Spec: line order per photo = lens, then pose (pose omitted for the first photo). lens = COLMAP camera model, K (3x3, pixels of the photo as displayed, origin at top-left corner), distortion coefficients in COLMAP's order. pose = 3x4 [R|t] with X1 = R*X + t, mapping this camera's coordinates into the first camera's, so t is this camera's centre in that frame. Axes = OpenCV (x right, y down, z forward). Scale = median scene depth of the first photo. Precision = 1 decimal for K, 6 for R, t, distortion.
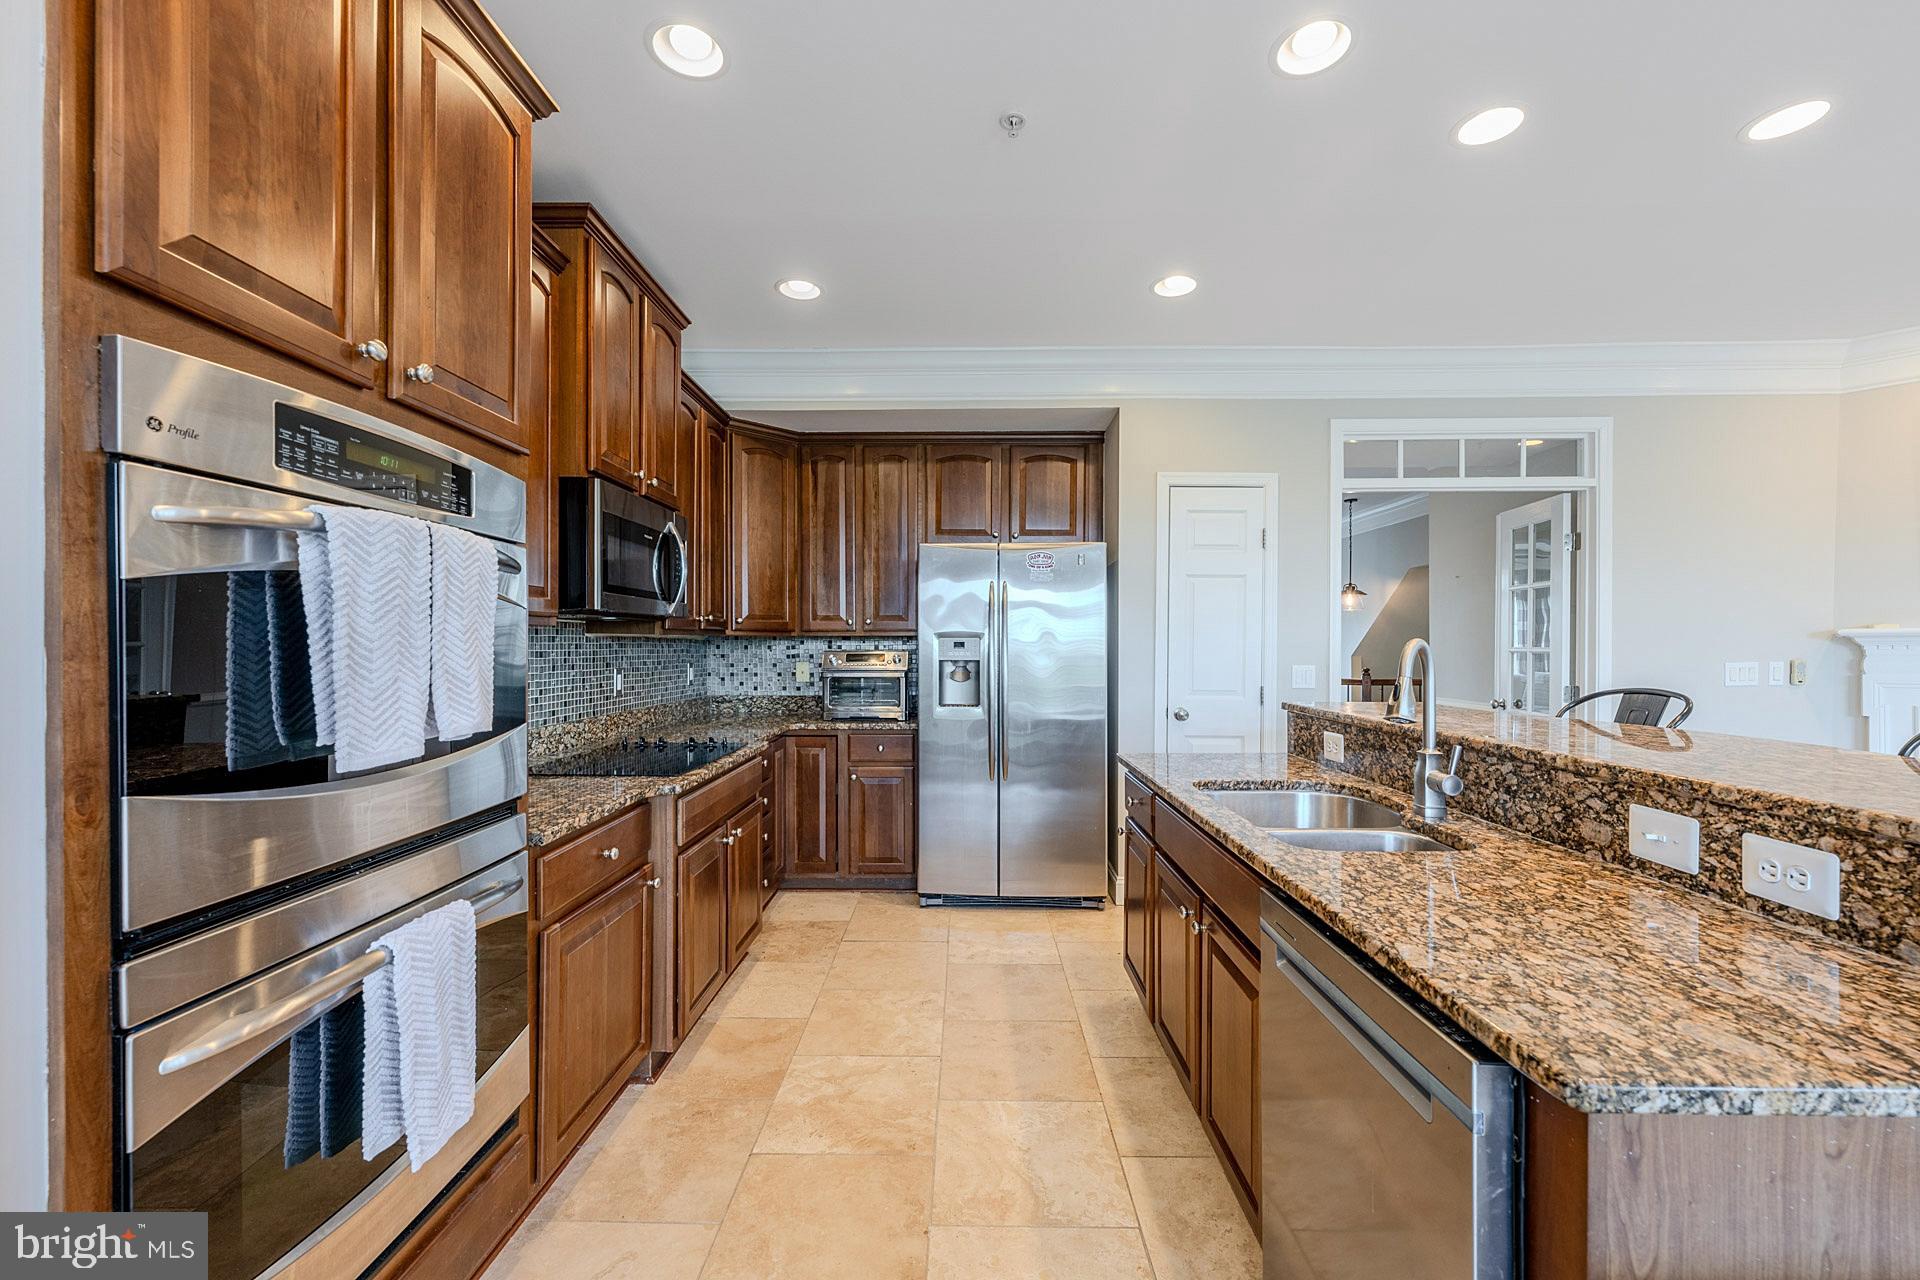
lens RADIAL K [[763.9, 0, 953.9], [0, 763.9, 648.2], [0, 0, 1]] dist [-0.002539, 0.000343]
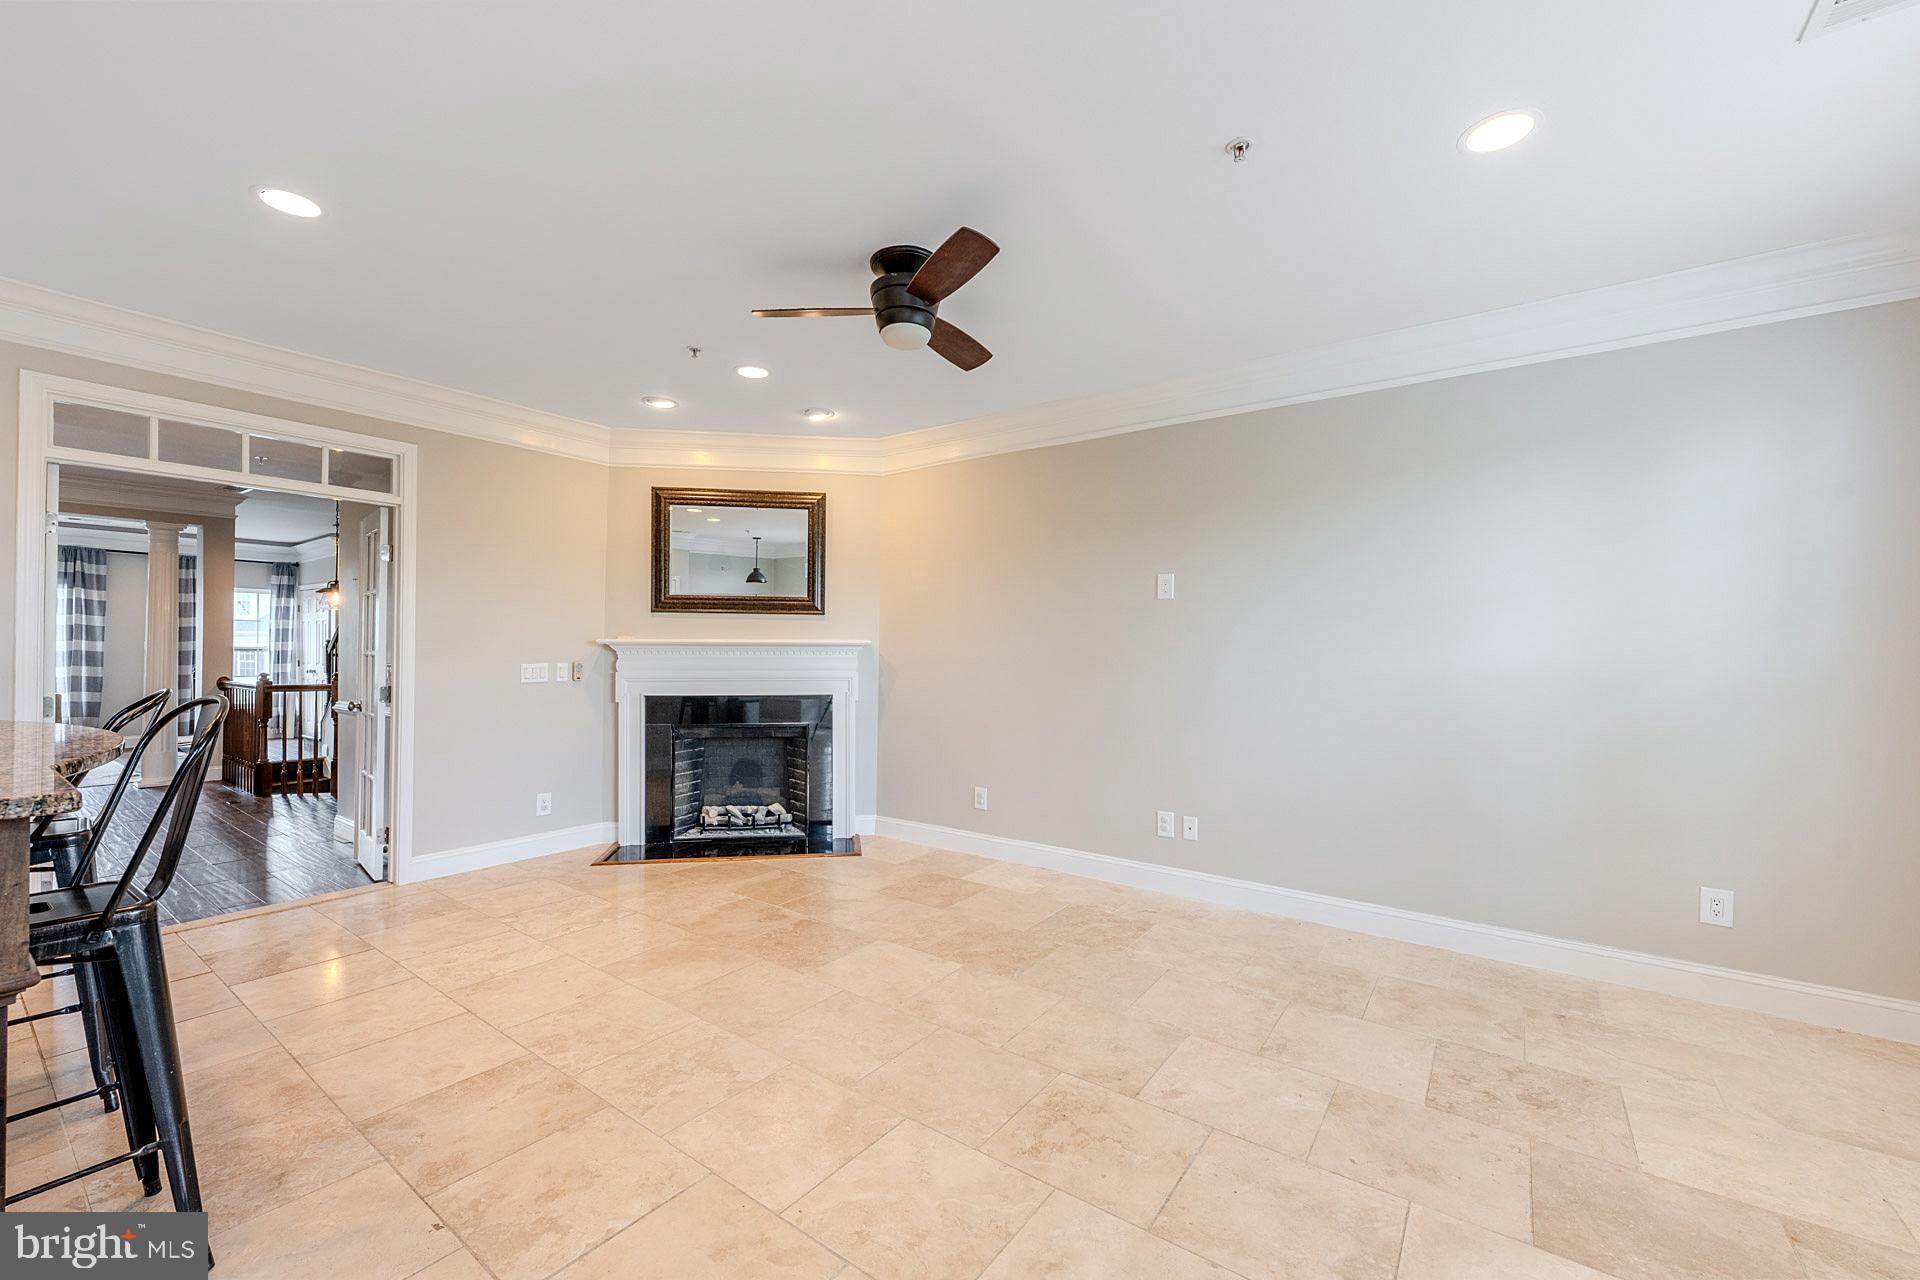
lens RADIAL K [[763.9, 0, 958.0], [0, 763.9, 646.9], [0, 0, 1]] dist [-0.002539, 0.000343]
pose [[0.572654, 0.012769, 0.819698, 0.406800], [-0.006838, 0.999918, -0.010799, -0.000779], [-0.819768, 0.000580, 0.572695, -0.291121]]
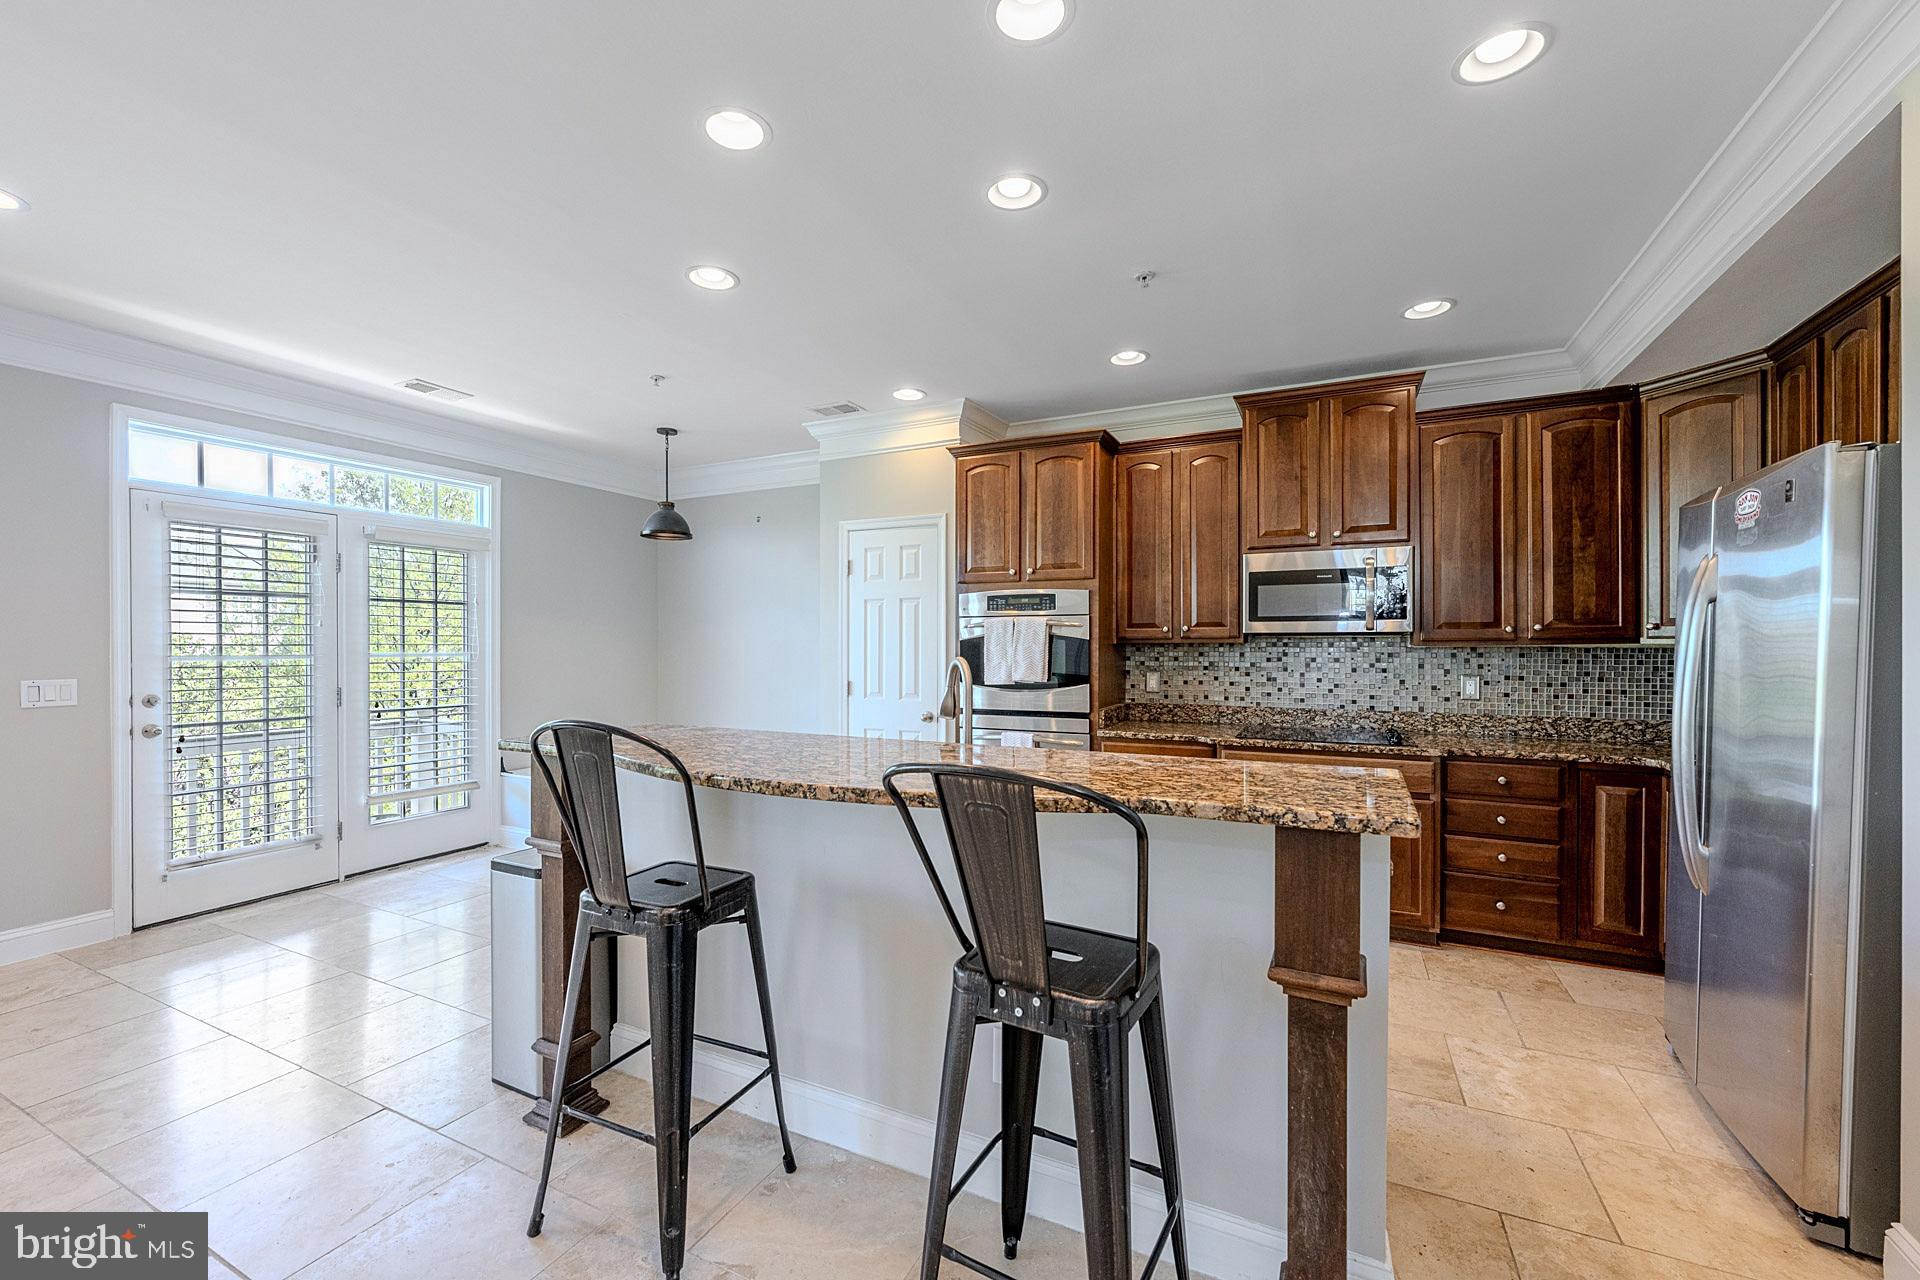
lens RADIAL K [[763.9, 0, 956.0], [0, 763.9, 648.2], [0, 0, 1]] dist [-0.002539, 0.000343]
pose [[-0.425509, 0.005330, -0.904939, 0.825393], [-0.004067, 0.999961, 0.007801, -0.017363], [0.904945, 0.006999, -0.425471, 0.721193]]
